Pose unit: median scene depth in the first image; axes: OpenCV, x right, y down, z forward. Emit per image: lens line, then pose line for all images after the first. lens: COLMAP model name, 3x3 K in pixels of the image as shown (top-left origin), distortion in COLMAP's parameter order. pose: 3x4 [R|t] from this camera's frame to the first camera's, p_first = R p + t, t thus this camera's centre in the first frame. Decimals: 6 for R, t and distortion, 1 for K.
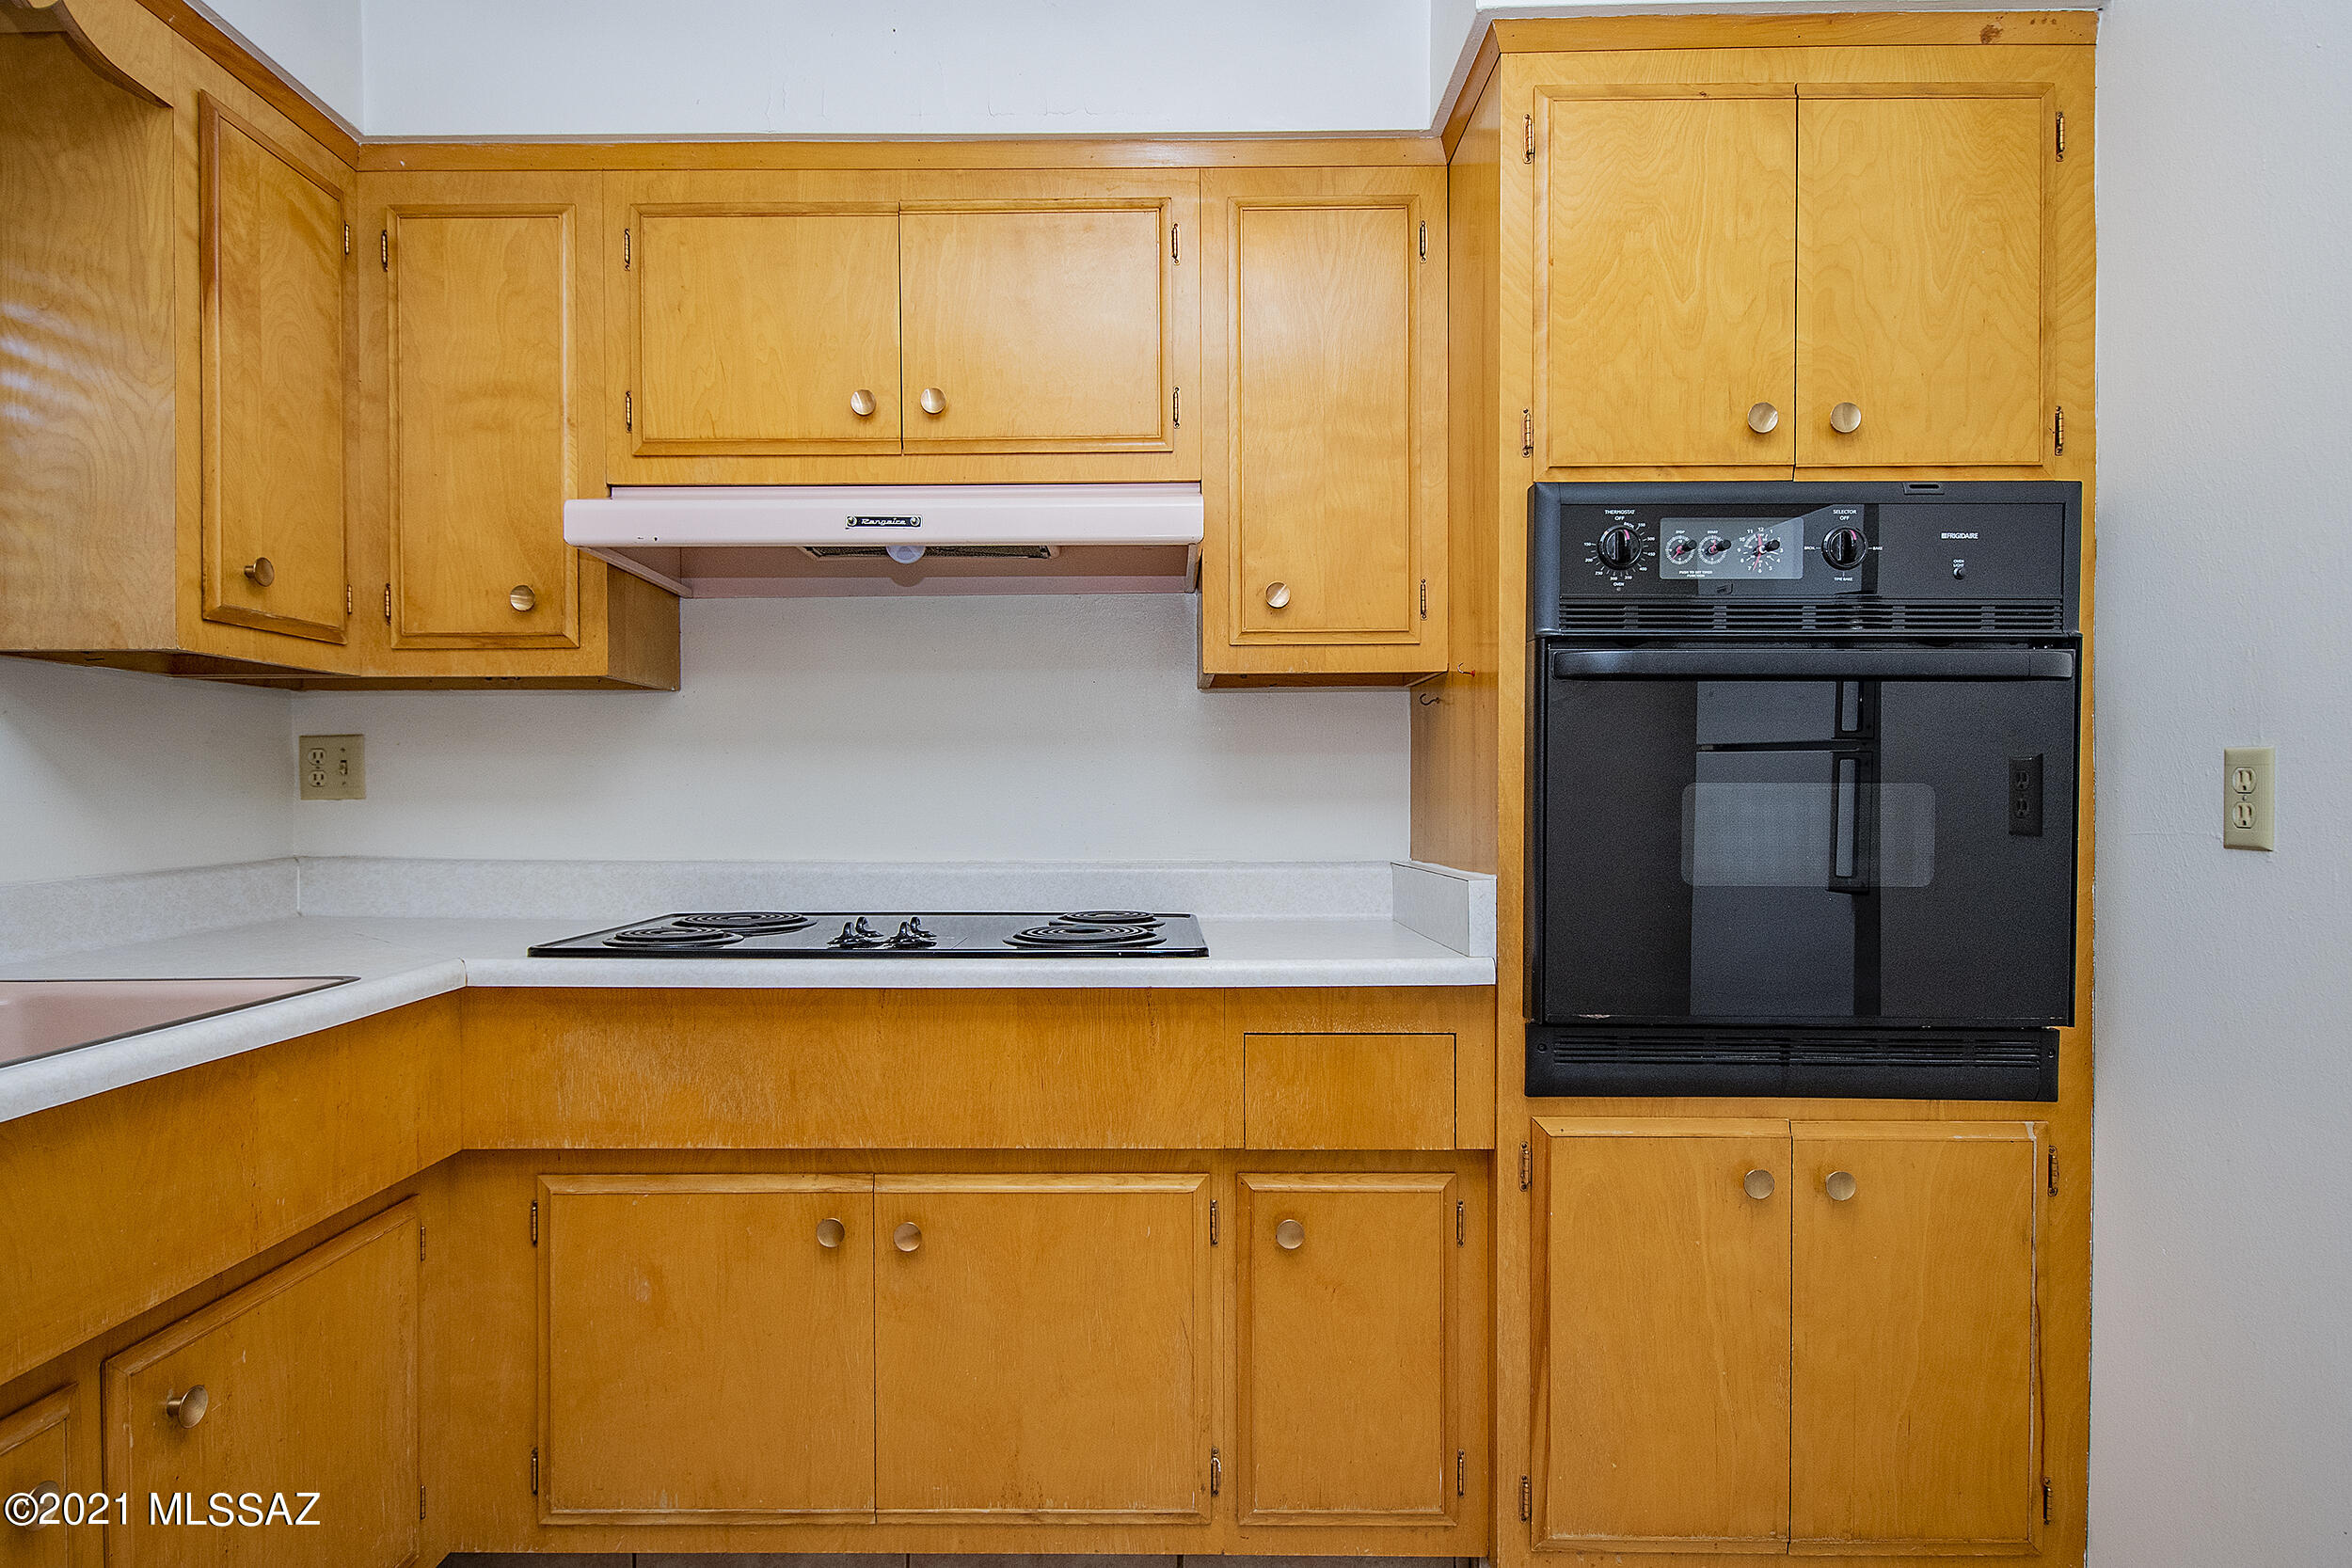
lens RADIAL K [[1323.7, 0, 1156.5], [0, 1323.7, 804.3], [0, 0, 1]] dist [0.023817, -0.032695]
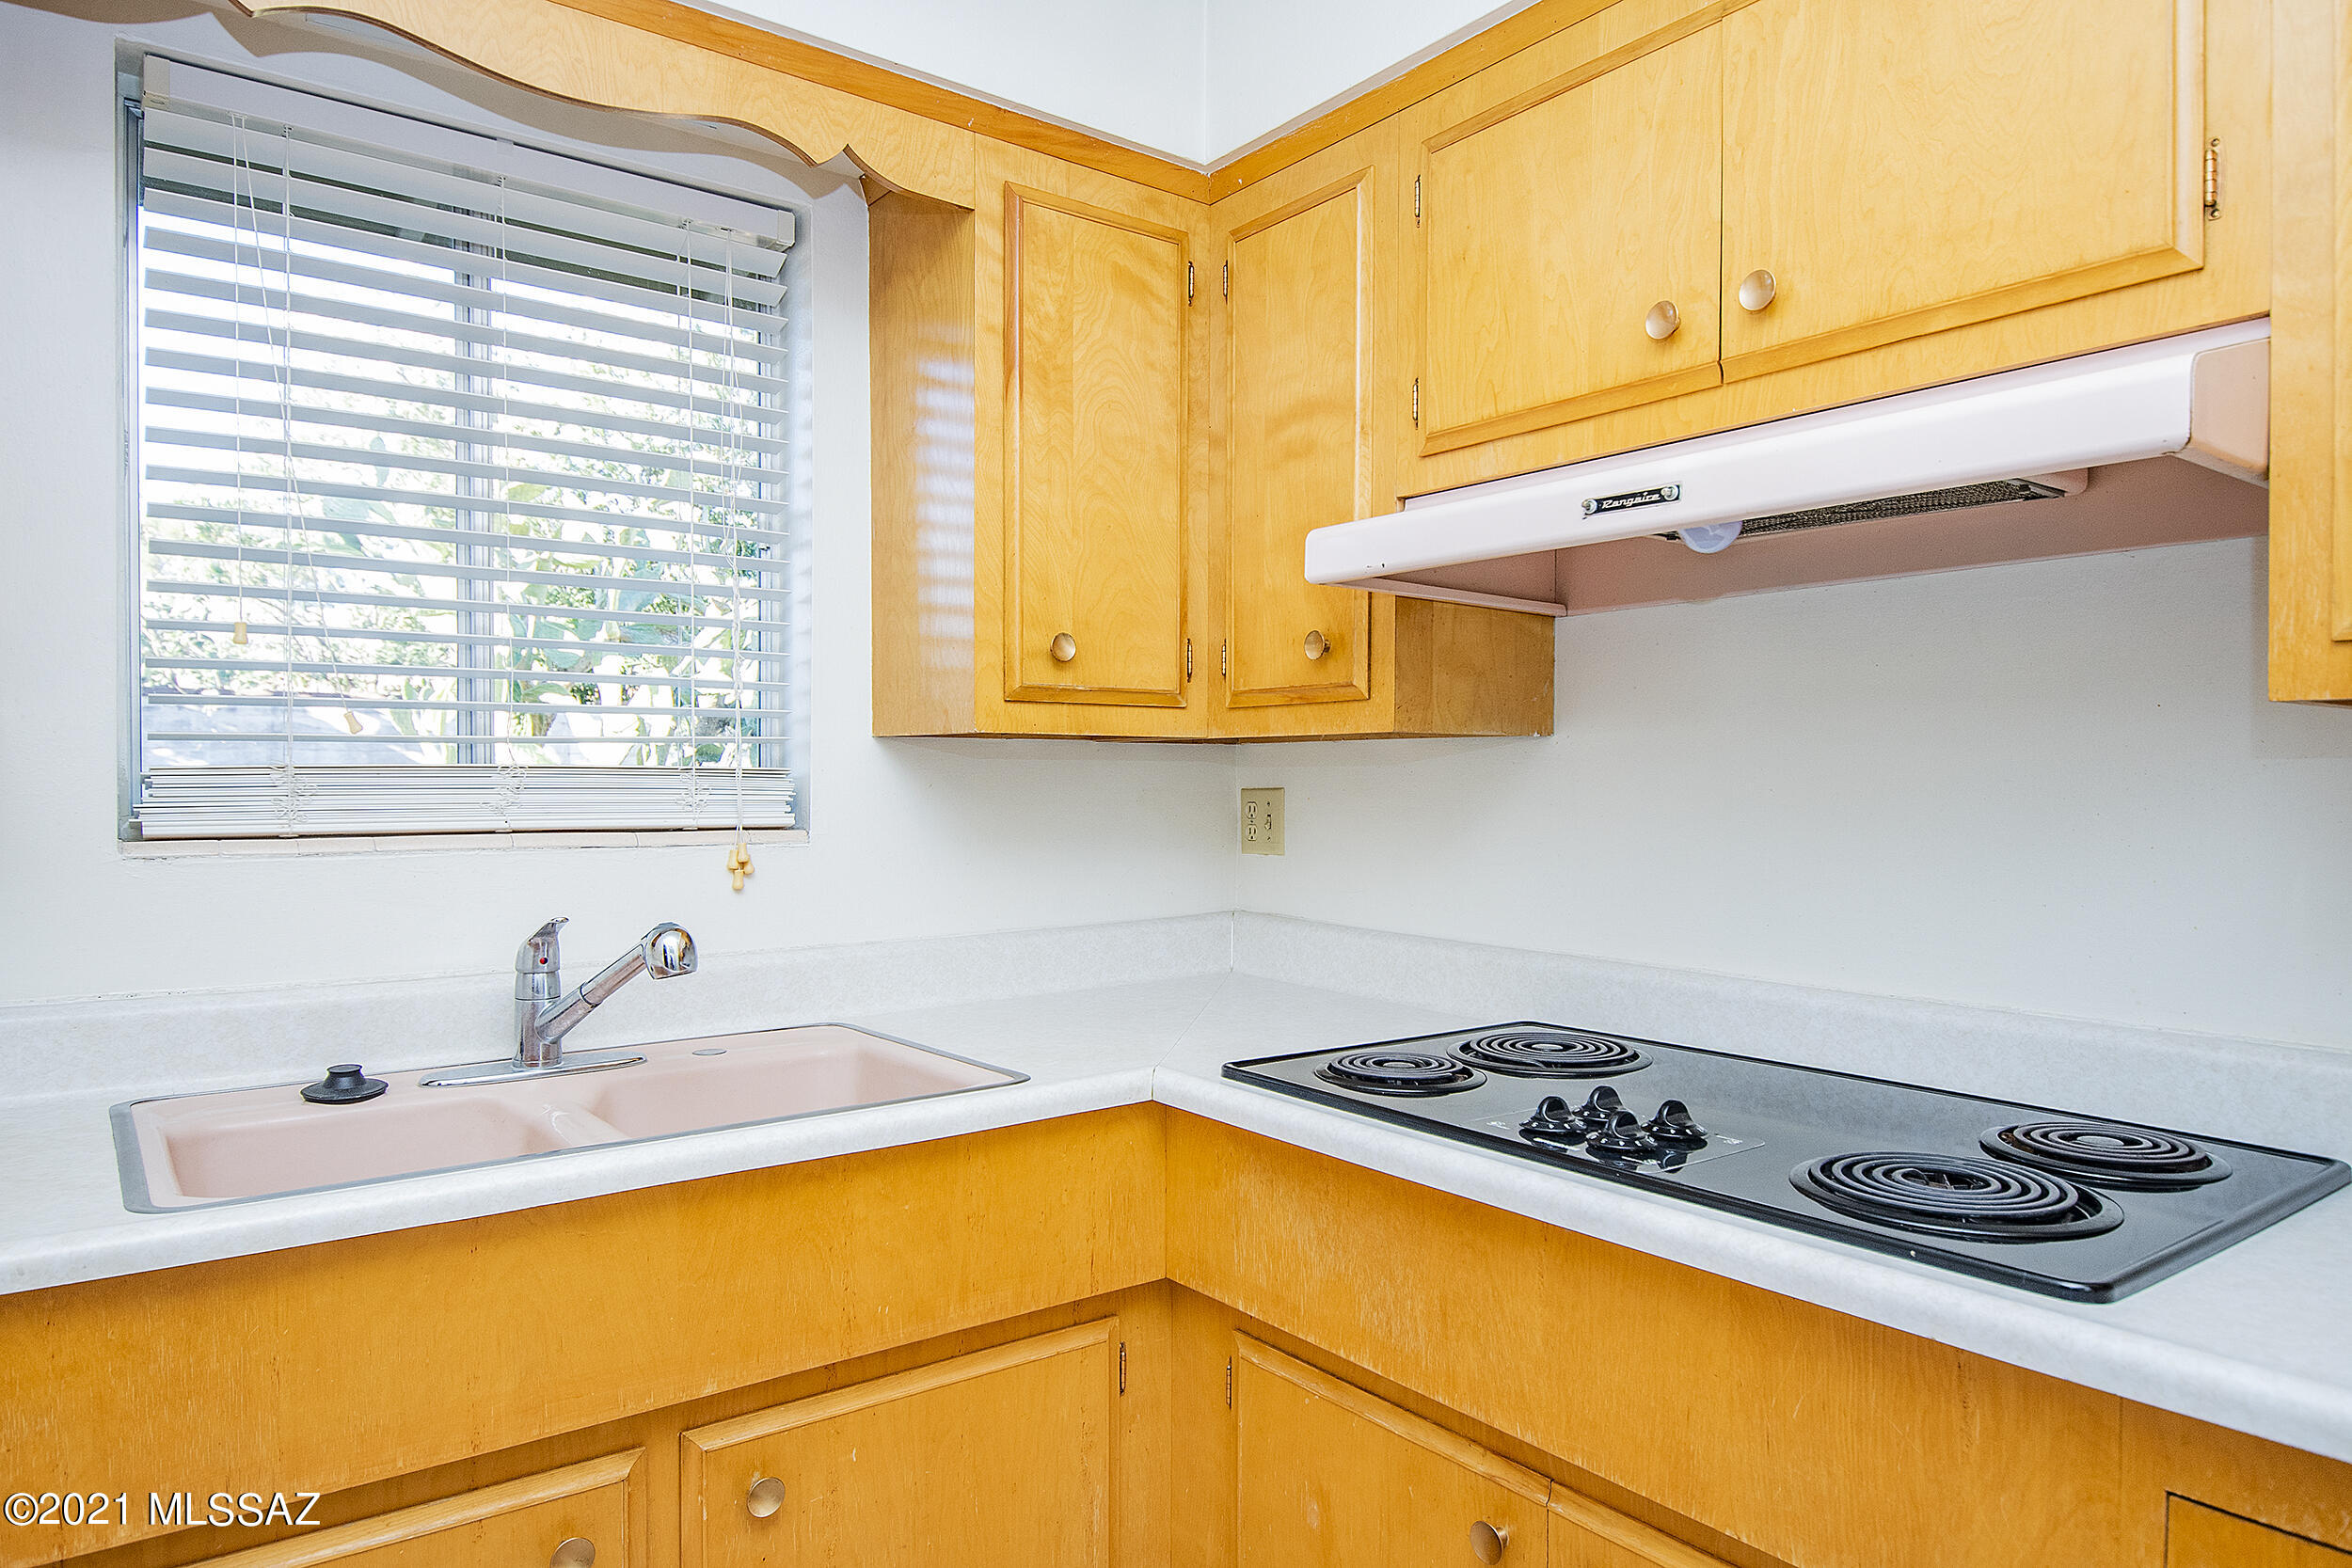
lens RADIAL K [[1464.5, 0, 1174.5], [0, 1464.5, 805.6], [0, 0, 1]] dist [0.010428, -0.000709]
pose [[0.607694, 0.018740, -0.793950, 0.191046], [-0.010762, 0.999824, 0.015361, -0.054559], [0.794098, -0.000790, 0.607789, 0.293790]]
